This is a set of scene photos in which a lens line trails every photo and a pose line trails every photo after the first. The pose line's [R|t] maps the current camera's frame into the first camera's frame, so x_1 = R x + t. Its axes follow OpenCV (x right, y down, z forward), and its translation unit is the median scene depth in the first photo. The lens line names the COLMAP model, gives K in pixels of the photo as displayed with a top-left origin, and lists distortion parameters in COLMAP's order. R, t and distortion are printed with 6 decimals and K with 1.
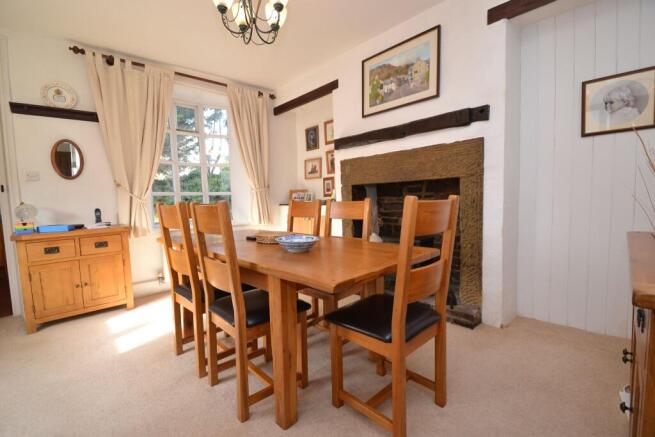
lens RADIAL K [[300.9, 0, 327.7], [0, 300.9, 219.1], [0, 0, 1]] dist [-0.004591, -0.000885]
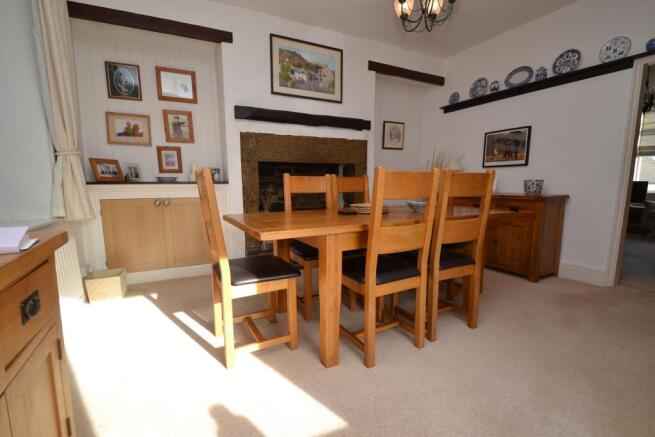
lens RADIAL K [[300.9, 0, 327.6], [0, 300.9, 222.4], [0, 0, 1]] dist [-0.004591, -0.000885]
pose [[0.246055, -0.107719, 0.963252, -0.871965], [0.062917, 0.993484, 0.095028, -0.000937], [-0.967212, 0.037223, 0.251229, 0.623539]]
